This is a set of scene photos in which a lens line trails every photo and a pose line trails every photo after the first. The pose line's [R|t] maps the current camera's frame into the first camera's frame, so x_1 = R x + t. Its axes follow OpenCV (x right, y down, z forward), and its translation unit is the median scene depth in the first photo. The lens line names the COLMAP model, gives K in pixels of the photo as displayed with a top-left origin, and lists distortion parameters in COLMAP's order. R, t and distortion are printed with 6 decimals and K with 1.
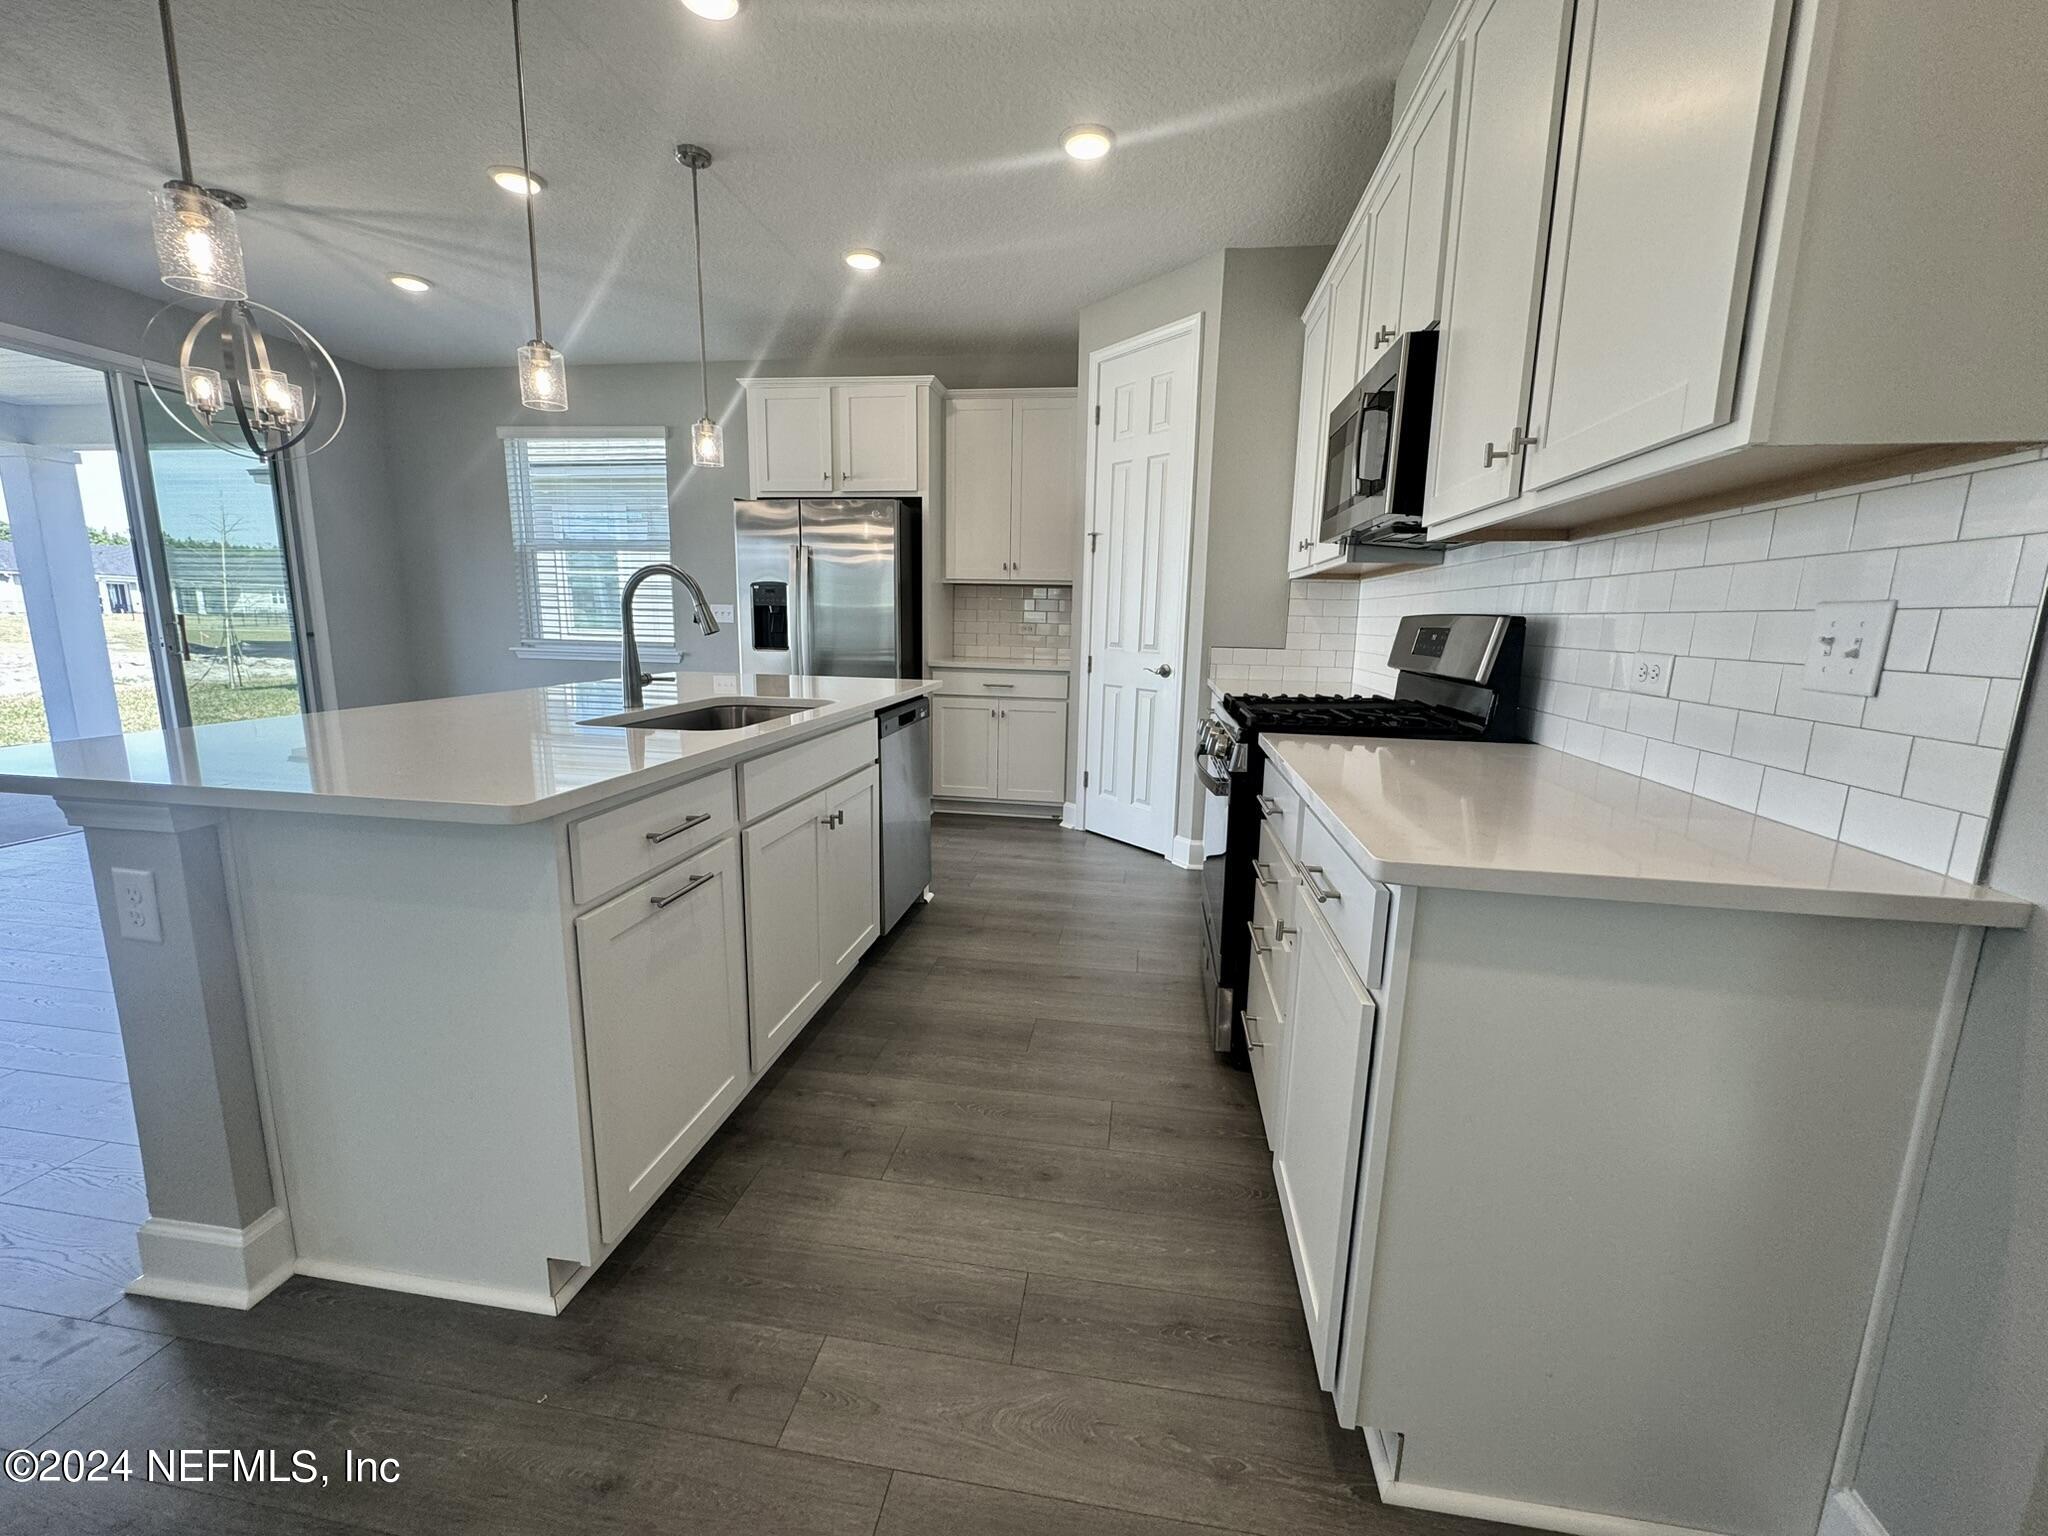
lens RADIAL K [[819.0, 0, 1018.6], [0, 819.0, 768.0], [0, 0, 1]] dist [-0.004181, 0.001122]
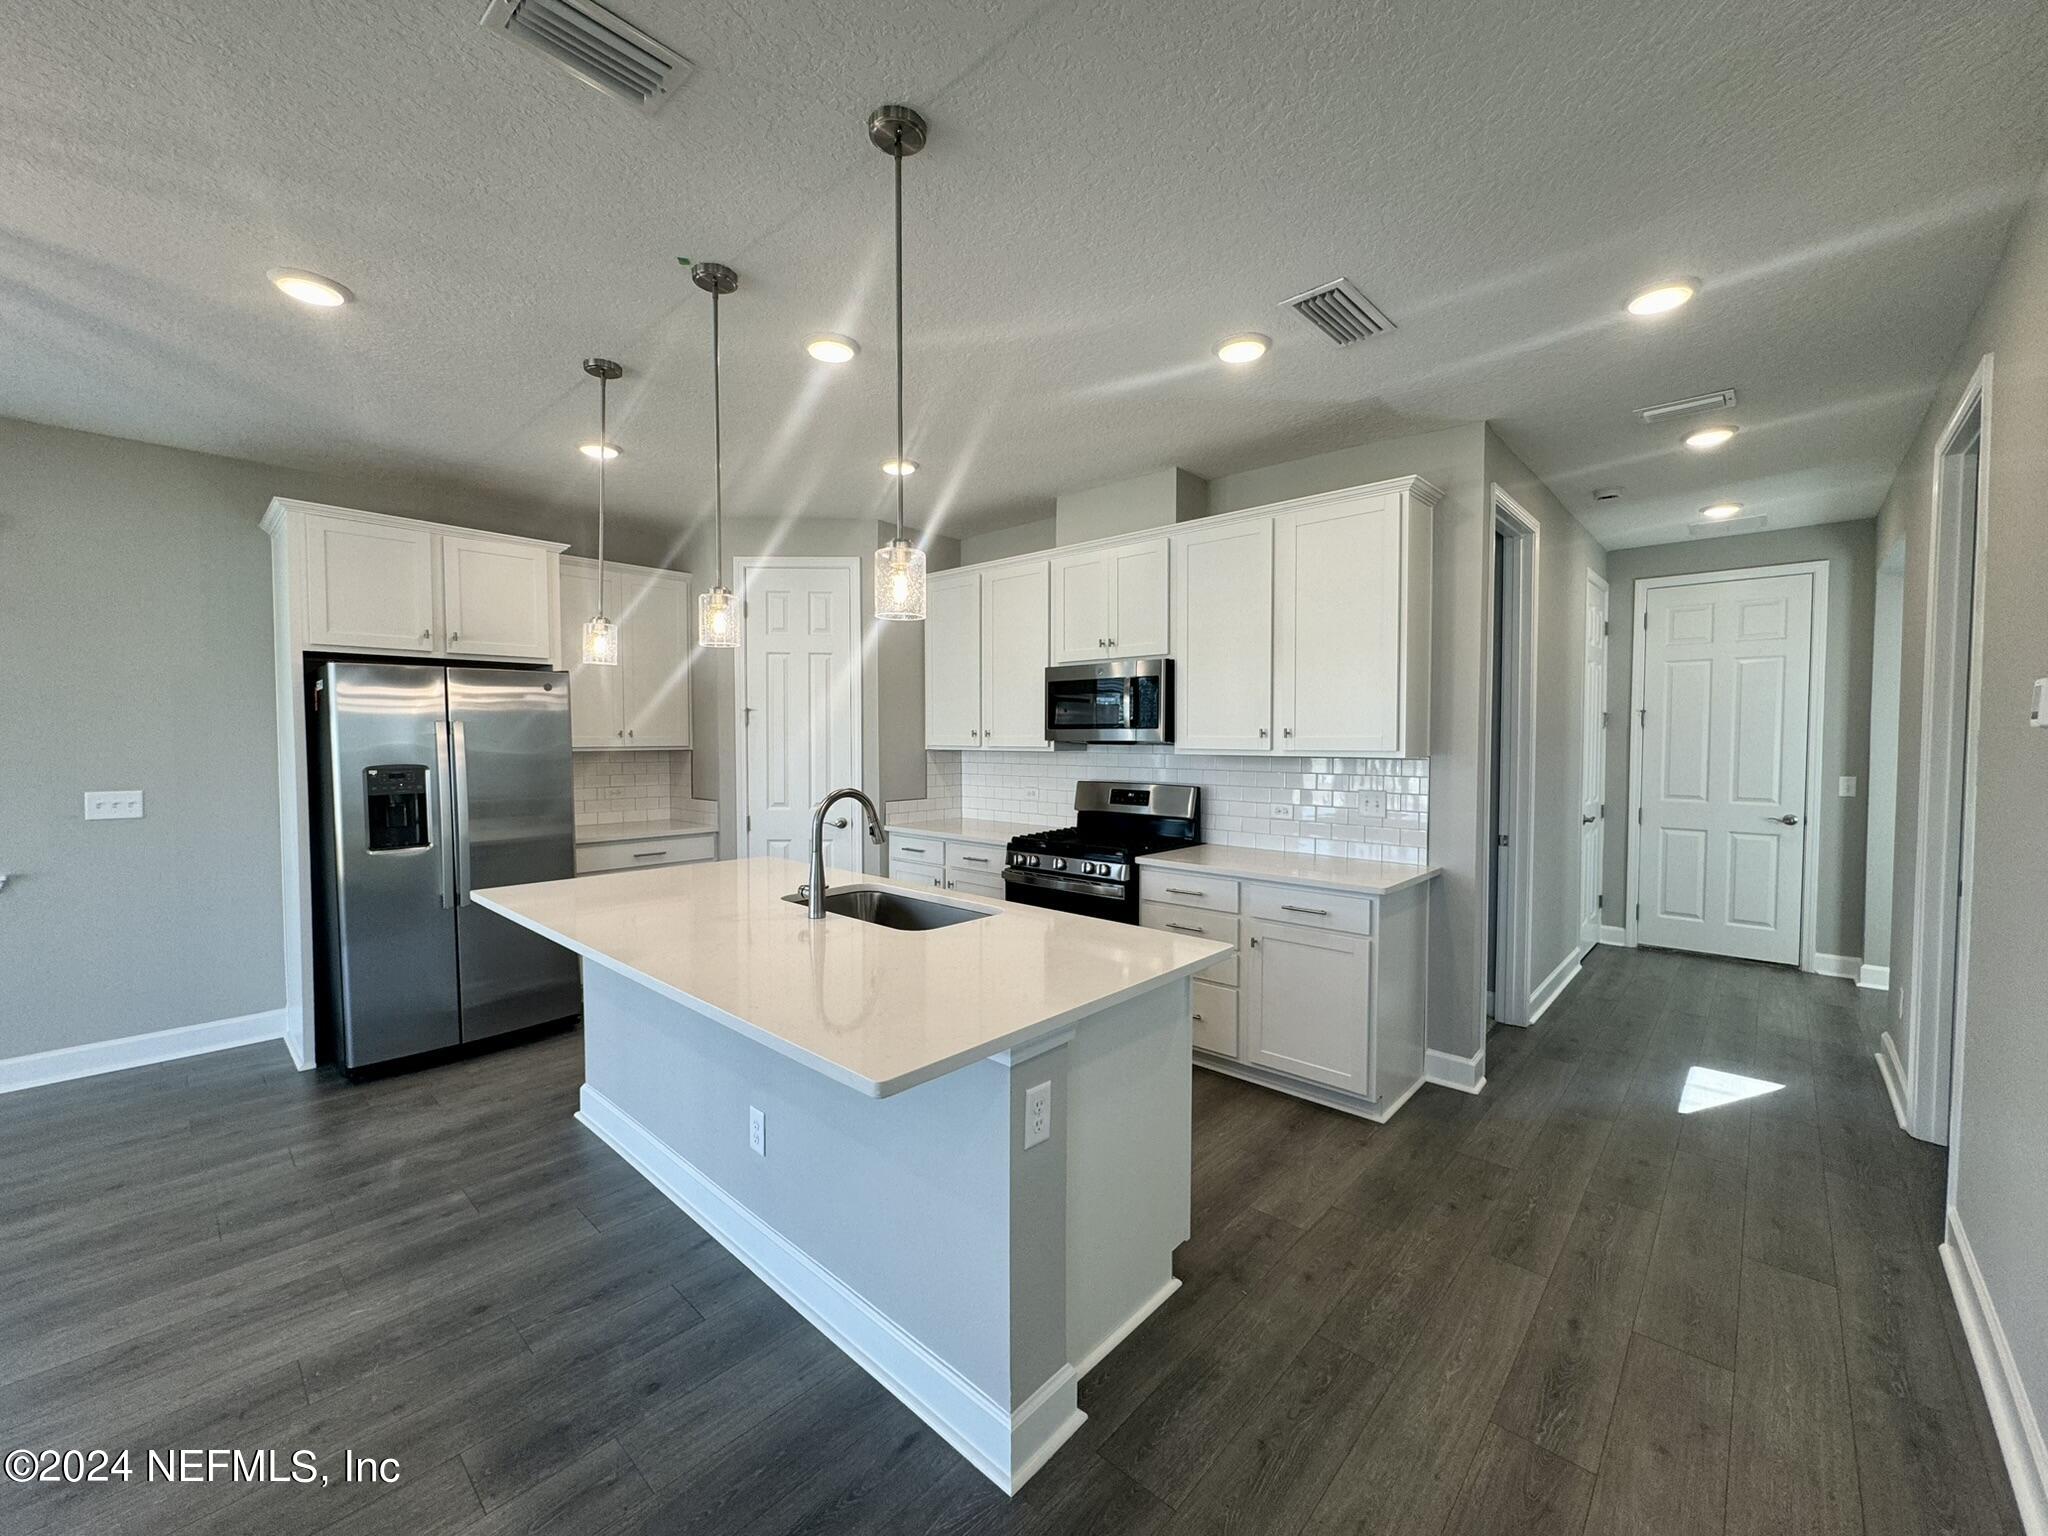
lens RADIAL K [[819.0, 0, 1025.3], [0, 819.0, 765.8], [0, 0, 1]] dist [-0.004181, 0.001122]
pose [[0.554576, -0.052026, 0.830505, -0.706631], [0.162485, 0.985603, -0.046758, -0.103129], [-0.816115, 0.160875, 0.555045, 0.074895]]
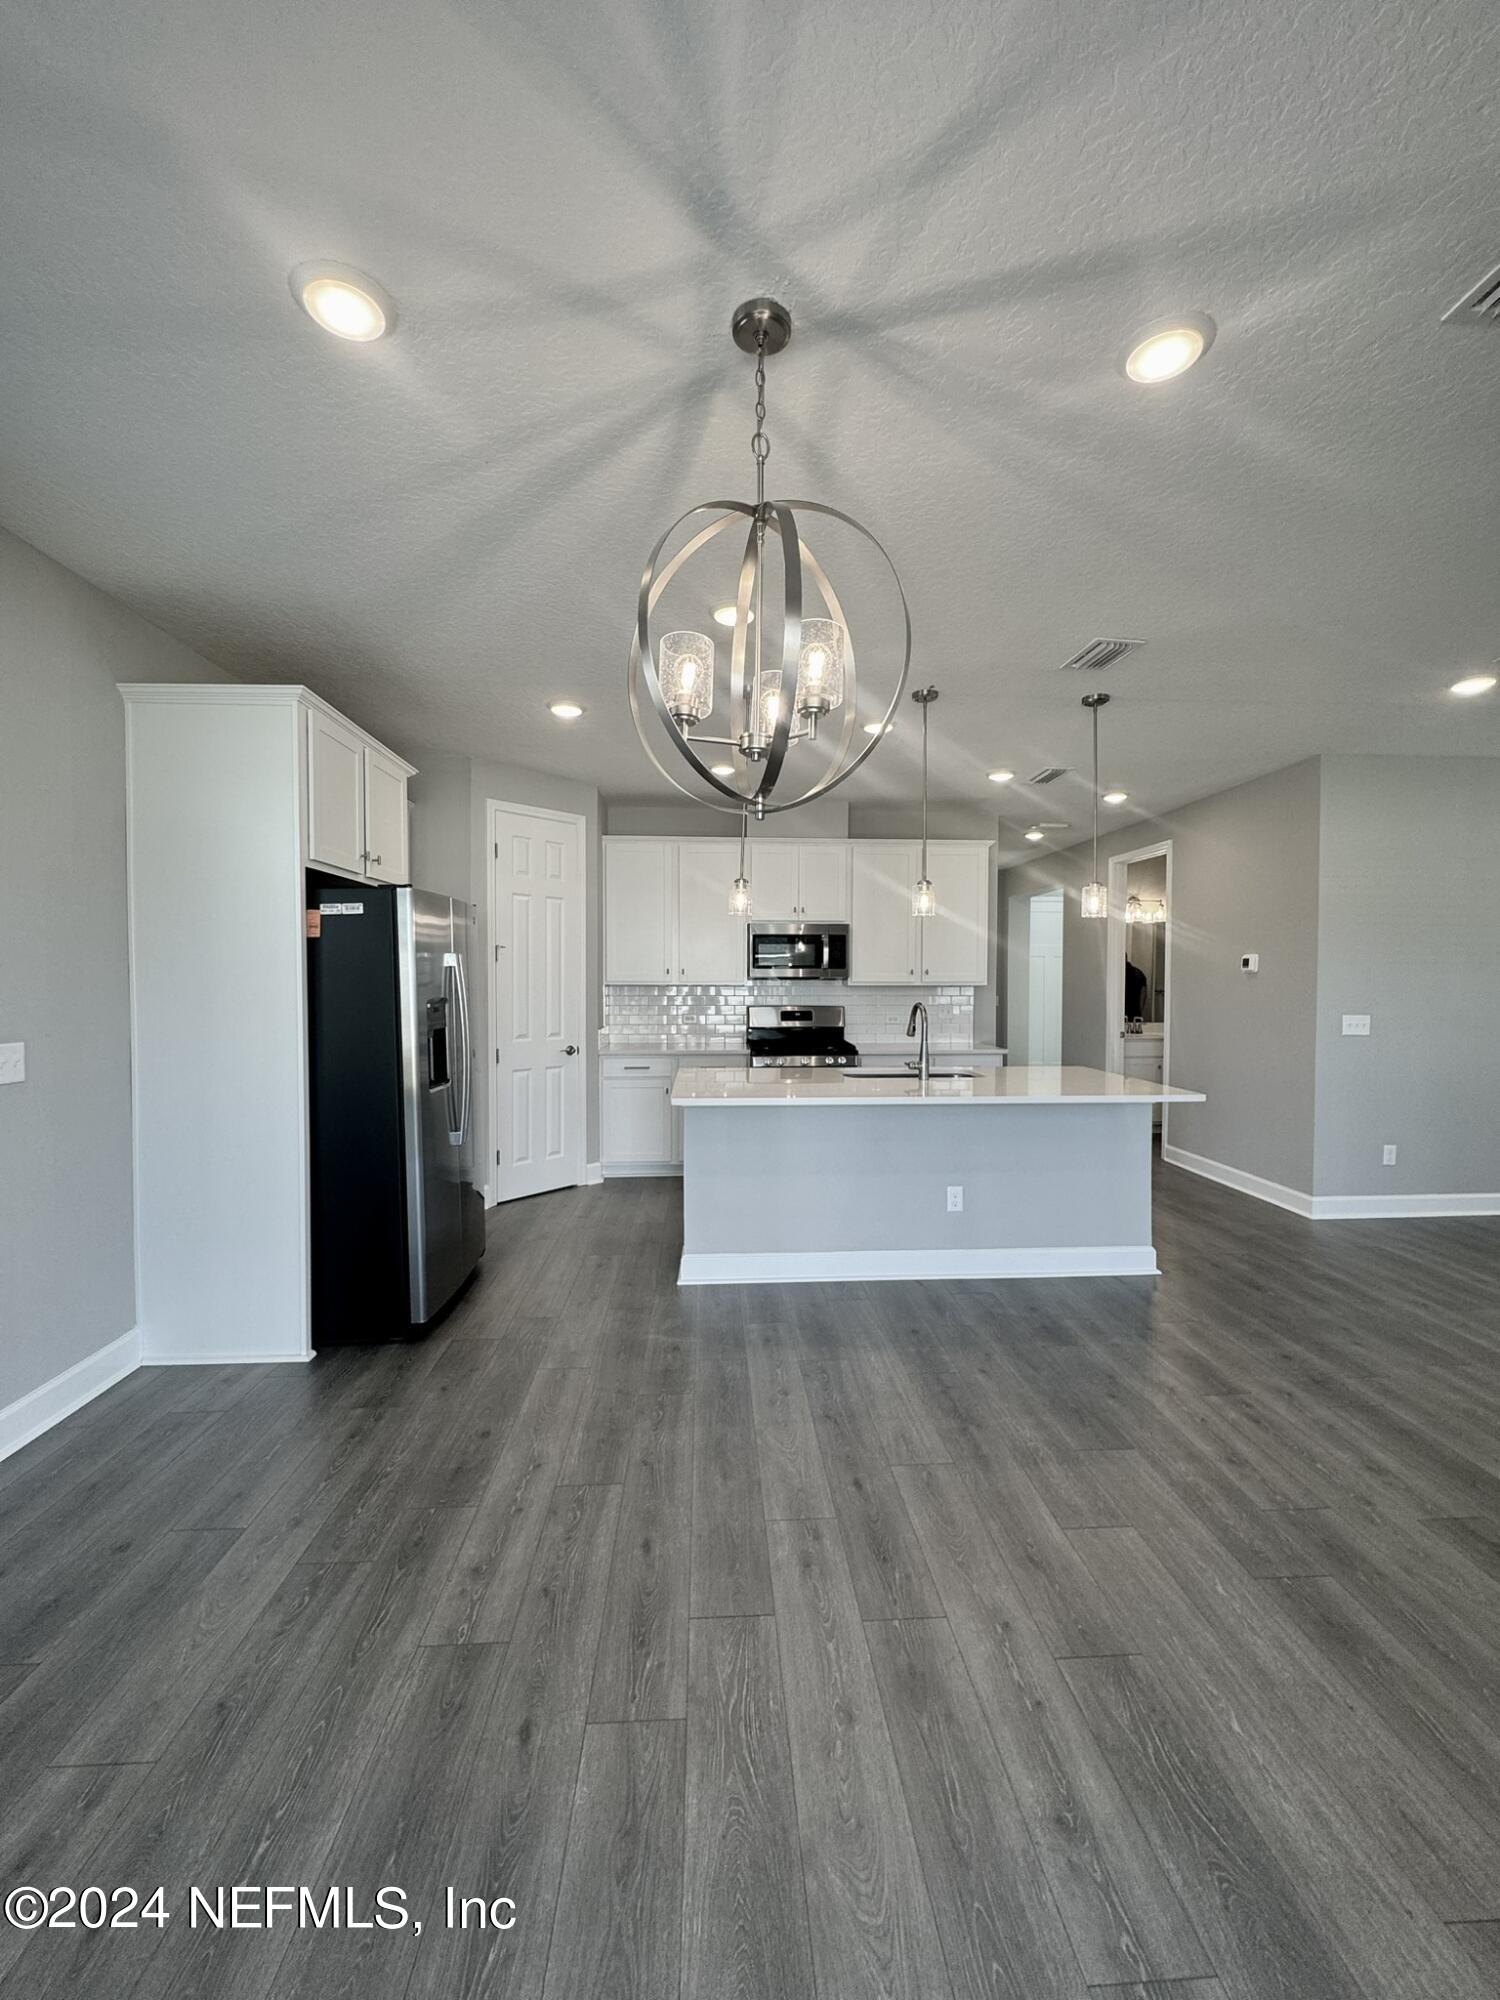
lens RADIAL K [[799.8, 0, 753.0], [0, 799.8, 997.9], [0, 0, 1]] dist [-0.004181, 0.001122]
pose [[-0.217142, -0.041834, 0.975243, -1.231176], [0.172433, 0.981726, 0.080505, -0.267708], [-0.960789, 0.185645, -0.205960, 0.987482]]
